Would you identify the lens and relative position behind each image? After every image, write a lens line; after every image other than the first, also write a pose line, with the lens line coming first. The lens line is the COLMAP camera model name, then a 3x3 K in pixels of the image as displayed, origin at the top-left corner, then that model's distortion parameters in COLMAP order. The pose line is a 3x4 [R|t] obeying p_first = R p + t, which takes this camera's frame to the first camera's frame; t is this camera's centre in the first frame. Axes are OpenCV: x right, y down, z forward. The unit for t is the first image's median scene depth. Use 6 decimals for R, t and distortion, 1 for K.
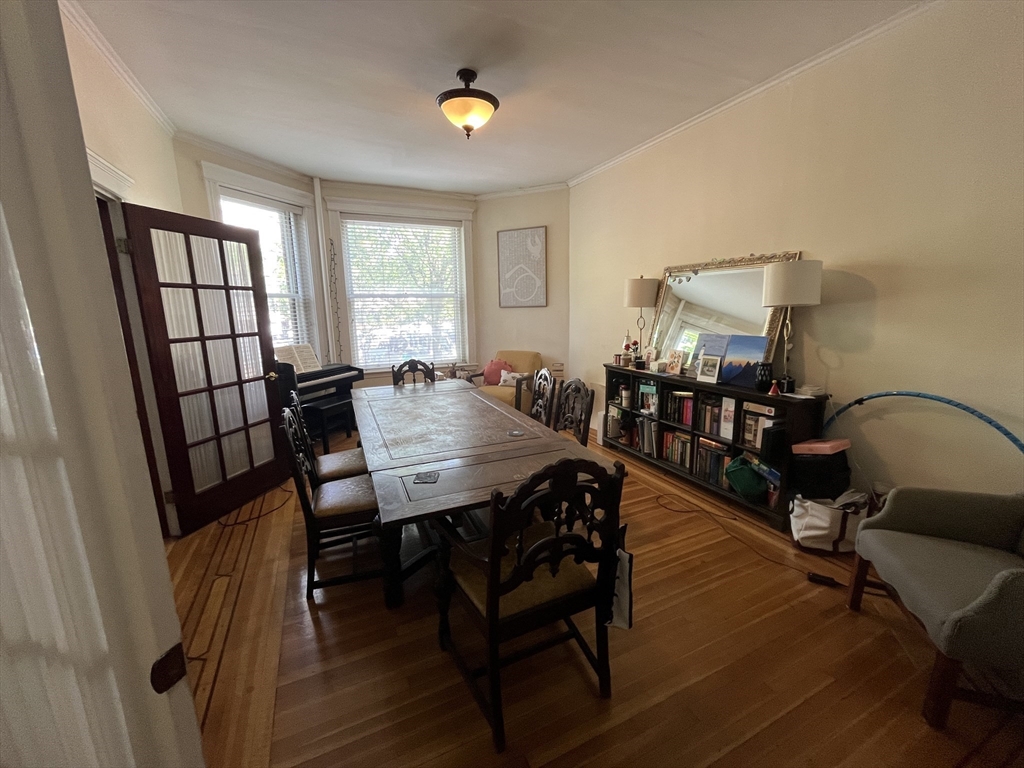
lens RADIAL K [[414.7, 0, 511.3], [0, 414.7, 382.2], [0, 0, 1]] dist [-0.001538, 0.000321]
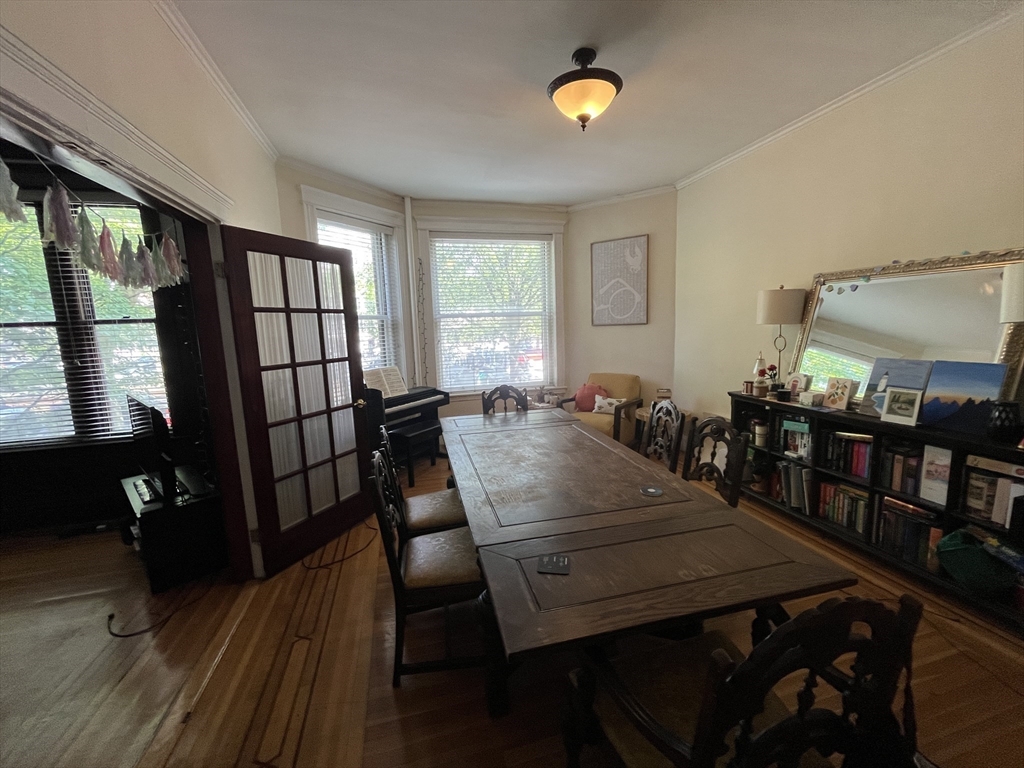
lens RADIAL K [[414.7, 0, 511.3], [0, 414.7, 382.2], [0, 0, 1]] dist [-0.001538, 0.000321]
pose [[0.985420, 0.009061, -0.169896, -0.081439], [-0.015639, 0.999177, -0.037416, -0.032818], [0.169417, 0.039528, 0.984751, 0.131990]]
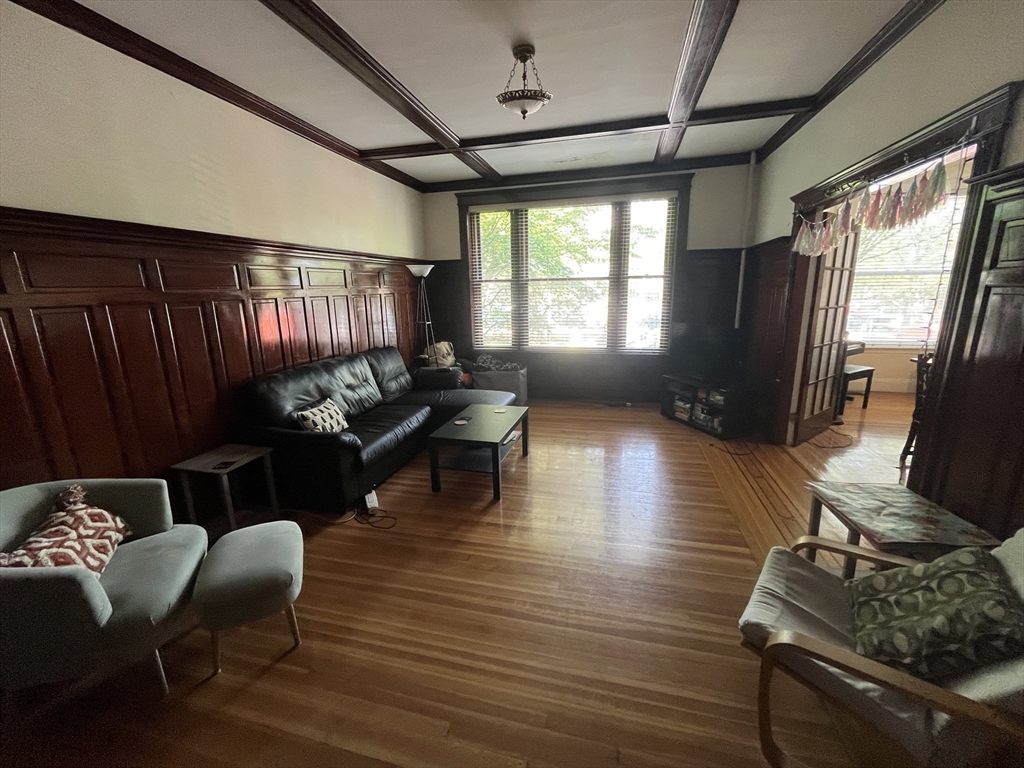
lens RADIAL K [[414.7, 0, 511.3], [0, 414.7, 382.2], [0, 0, 1]] dist [-0.001538, 0.000321]
pose [[0.774432, 0.137863, -0.617453, -0.553339], [-0.113164, 0.990415, 0.079203, 0.120629], [0.622454, 0.008536, 0.782610, -0.562777]]
